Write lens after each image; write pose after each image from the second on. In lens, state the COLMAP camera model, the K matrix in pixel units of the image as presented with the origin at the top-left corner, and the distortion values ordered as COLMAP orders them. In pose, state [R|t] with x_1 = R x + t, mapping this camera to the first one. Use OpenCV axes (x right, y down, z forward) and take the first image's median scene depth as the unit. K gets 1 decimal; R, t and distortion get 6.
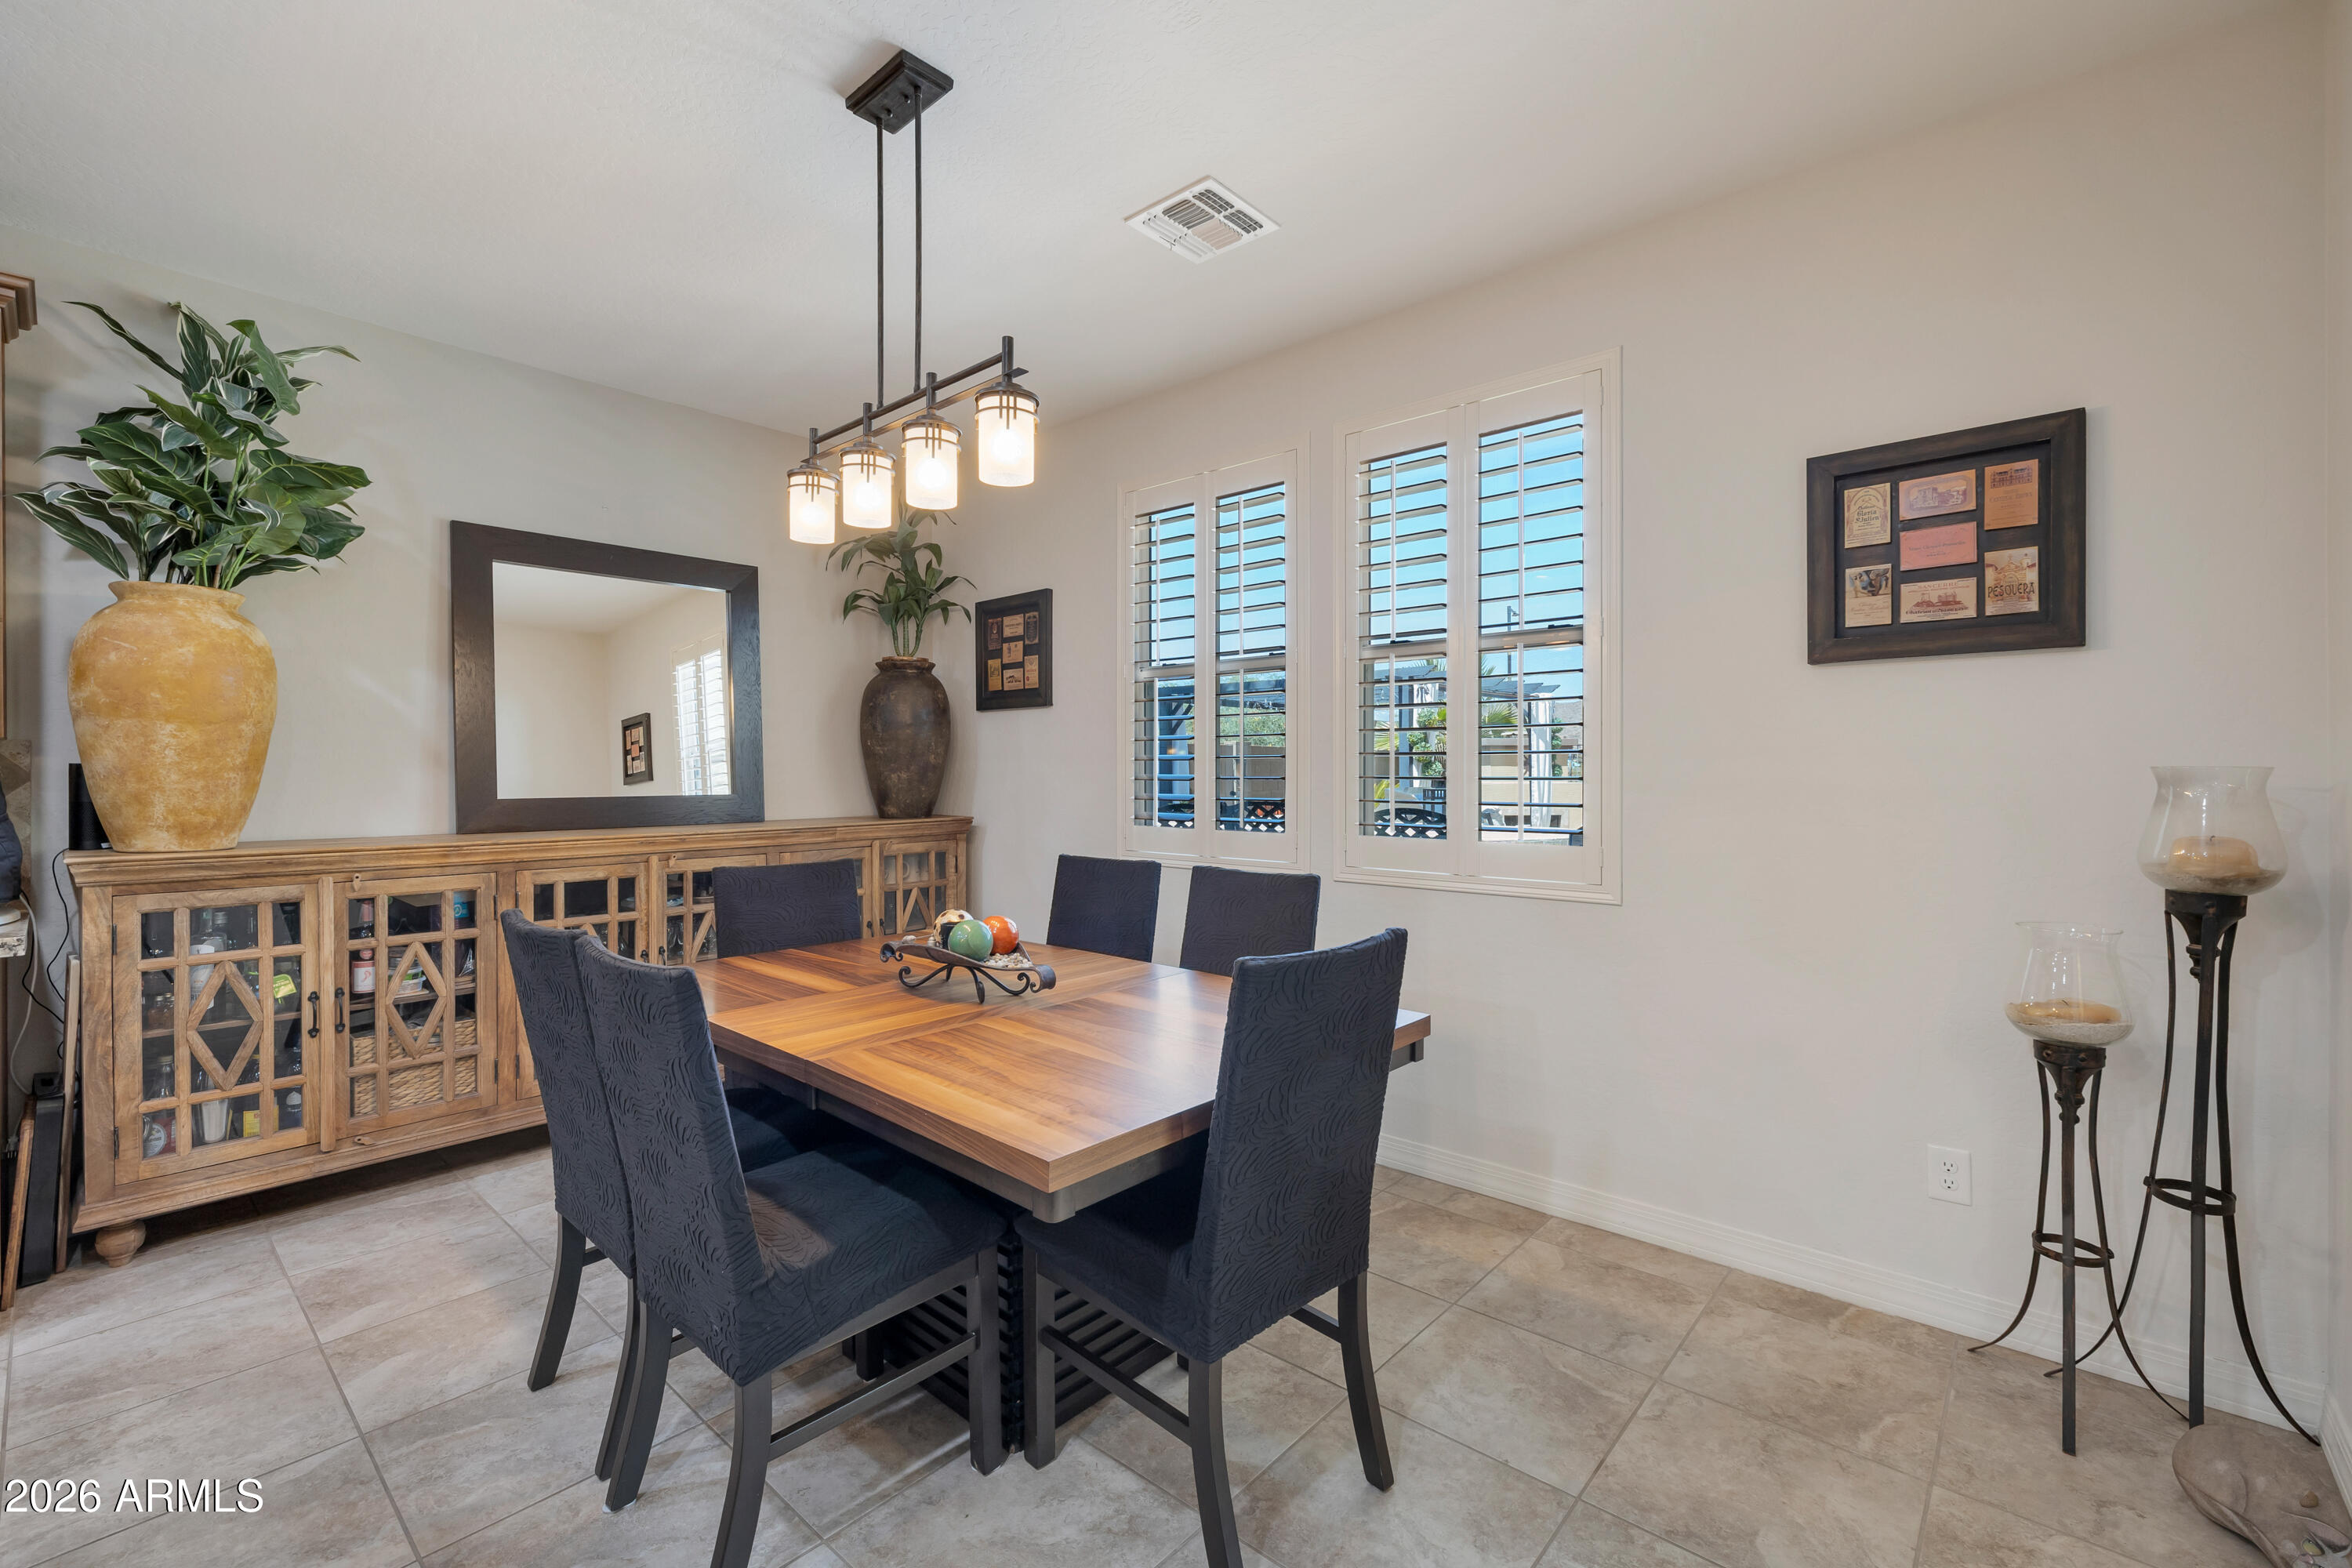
lens RADIAL K [[1005.4, 0, 1179.5], [0, 1005.4, 779.5], [0, 0, 1]] dist [0.006377, -0.000433]
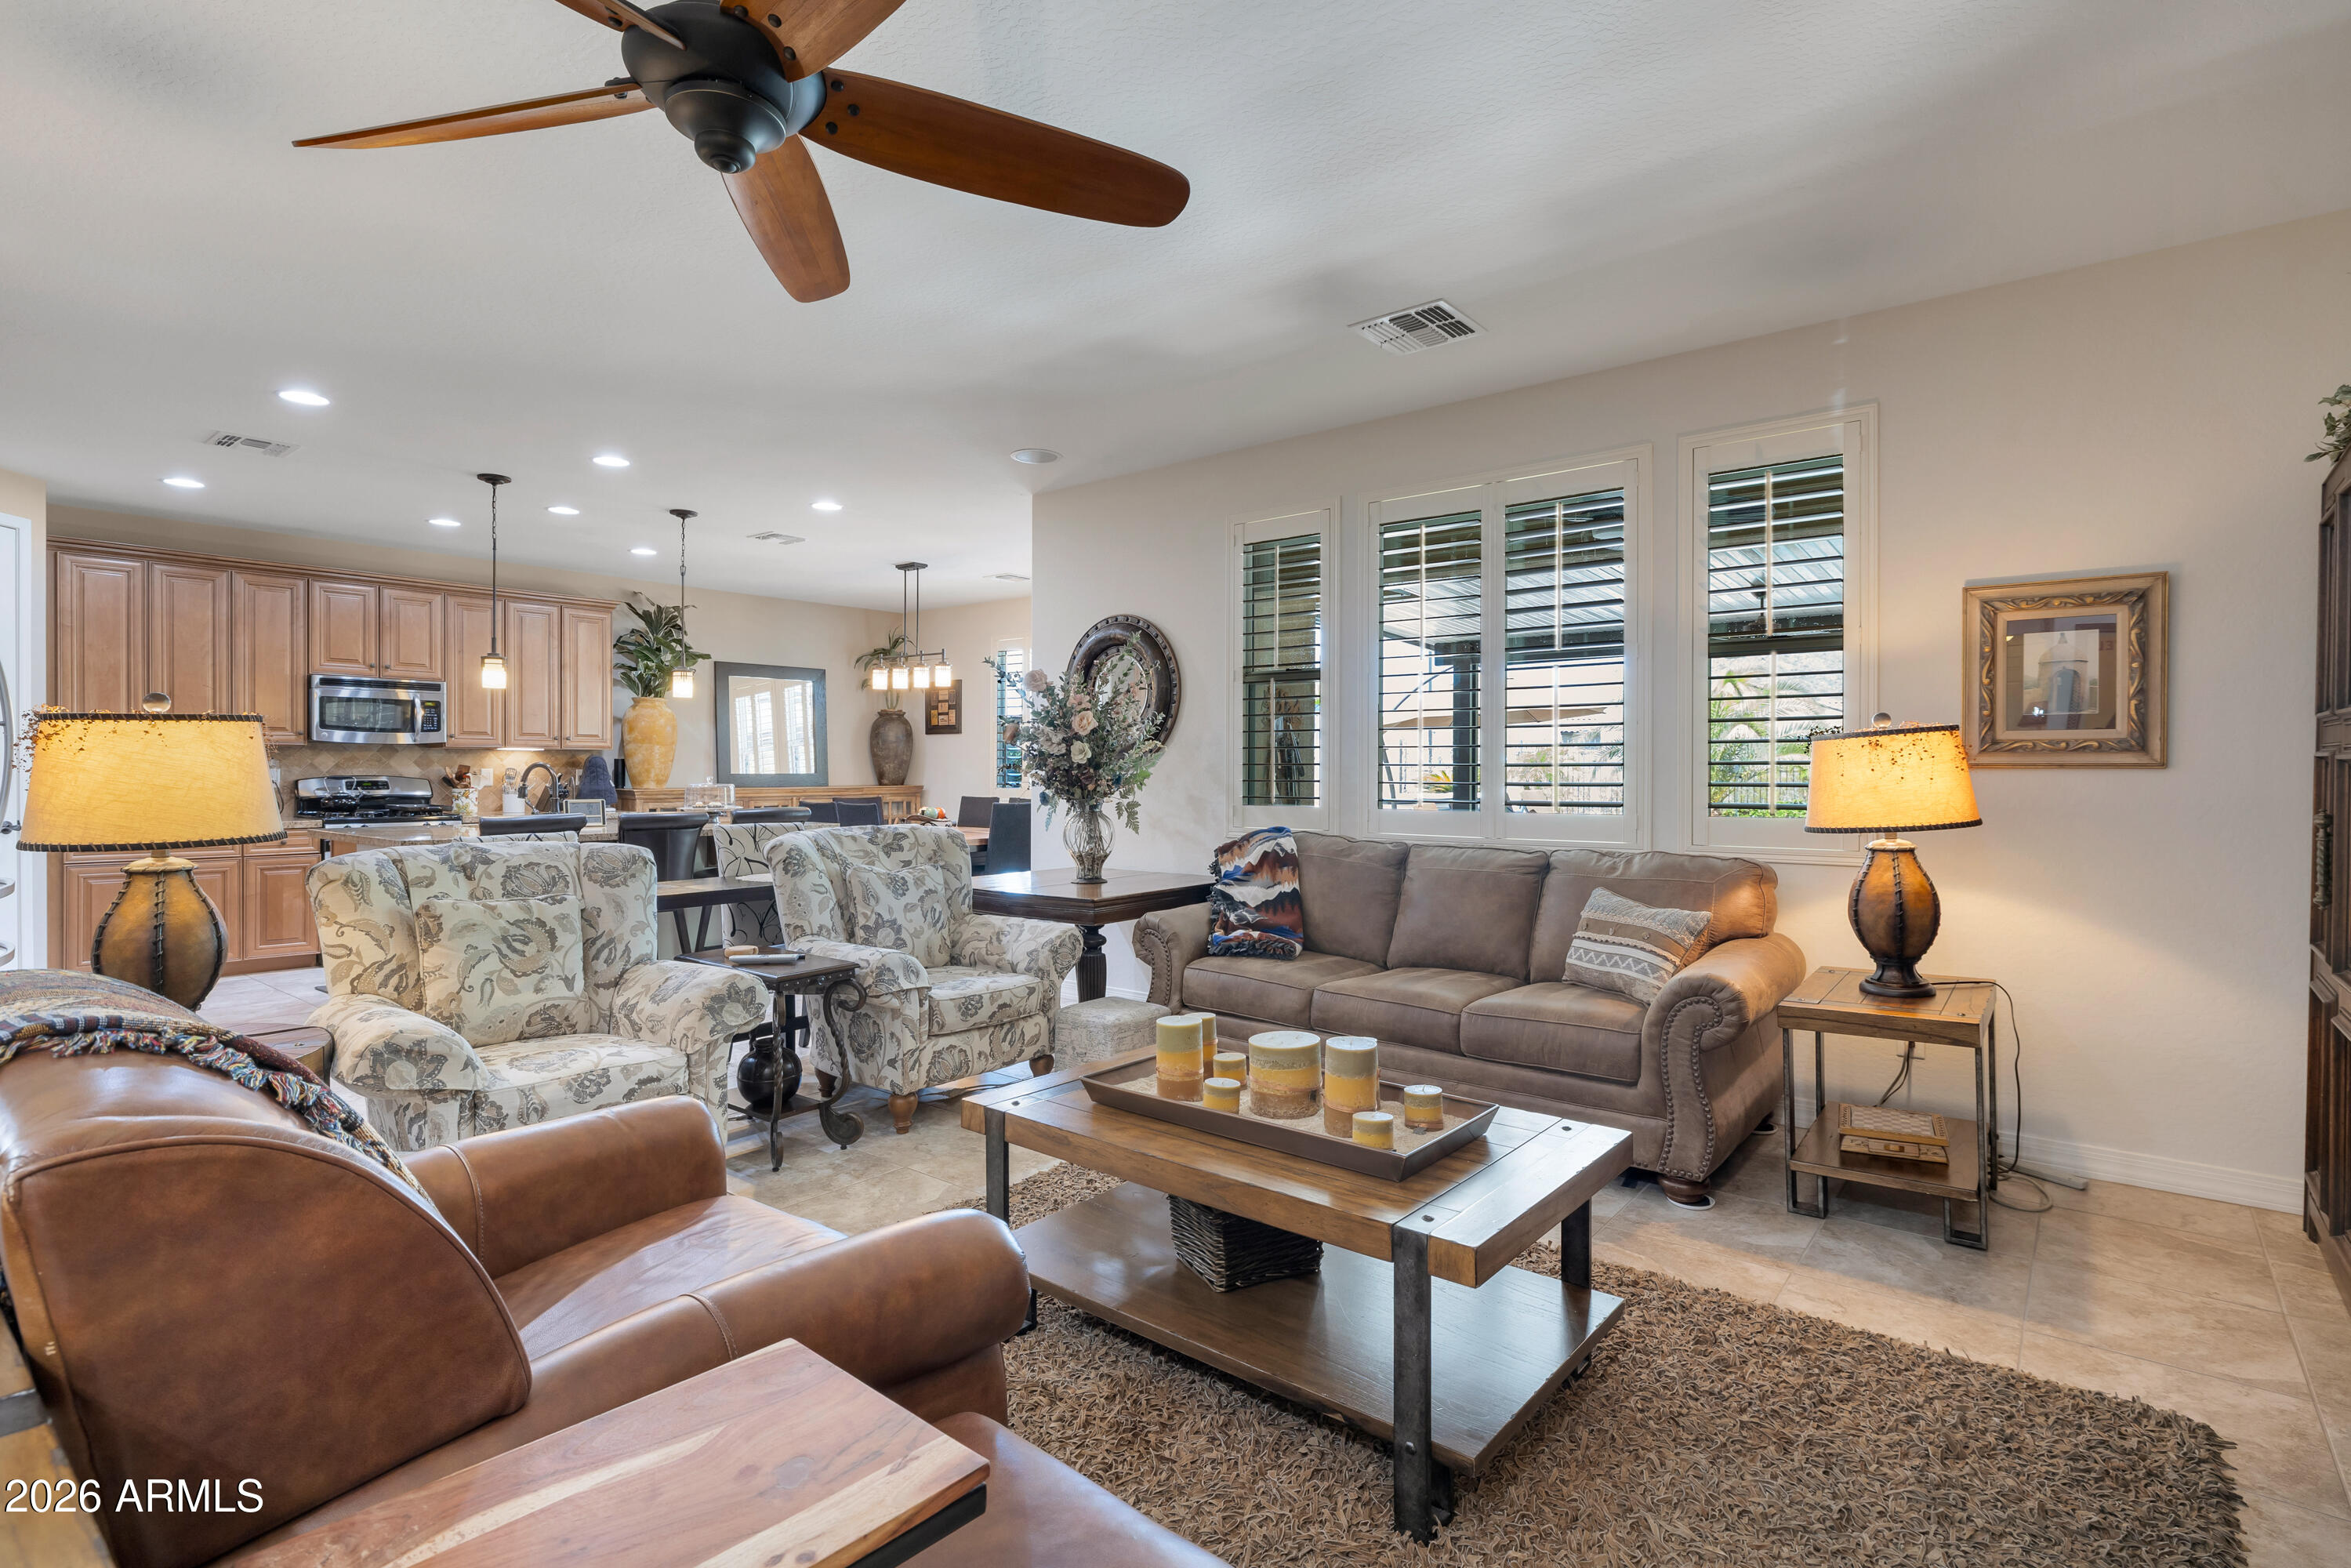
lens RADIAL K [[1145.0, 0, 1179.3], [0, 1145.0, 780.6], [0, 0, 1]] dist [-0.003181, 0.001394]
pose [[0.999148, 0.005614, 0.040879, 0.433280], [-0.005766, 0.999977, 0.003596, 0.029293], [-0.040858, -0.003828, 0.999158, -2.654089]]
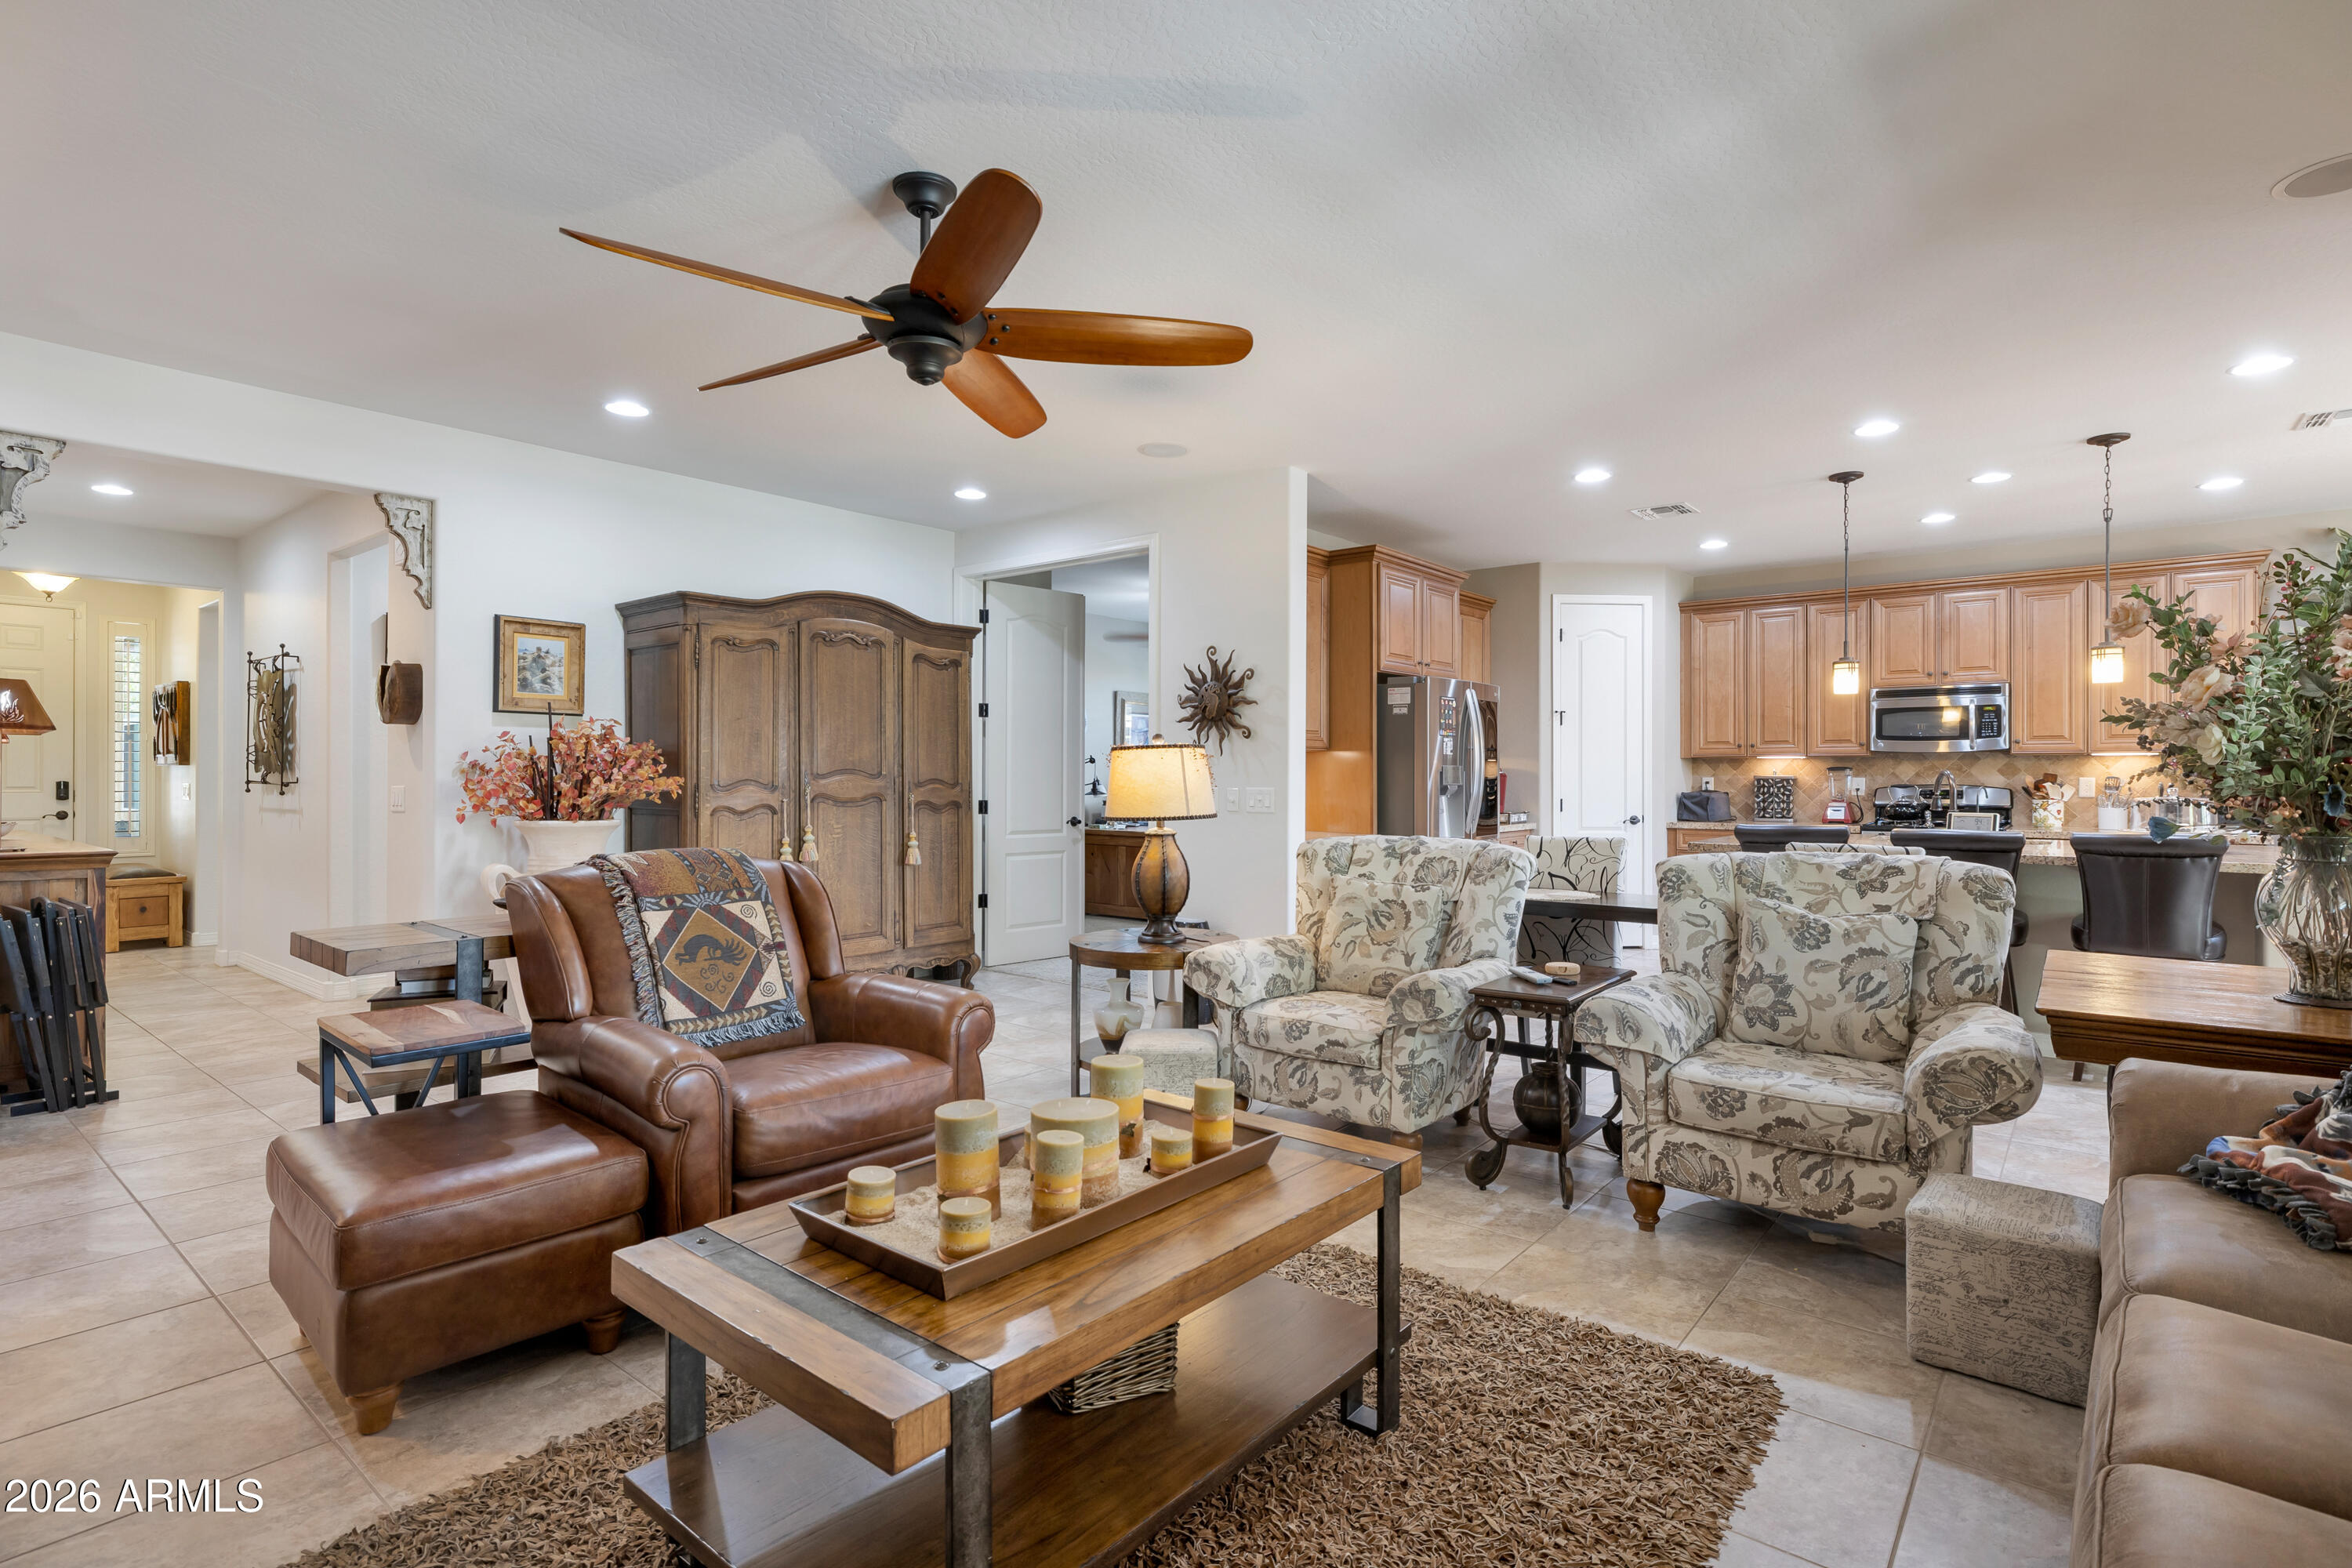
lens RADIAL K [[1145.4, 0, 1180.9], [0, 1145.4, 782.8], [0, 0, 1]] dist [-0.003181, 0.001394]
pose [[0.031315, 0.009477, -0.999465, 1.403988], [-0.006554, 0.999935, 0.009276, 0.019938], [0.999488, 0.006260, 0.031375, -1.577089]]
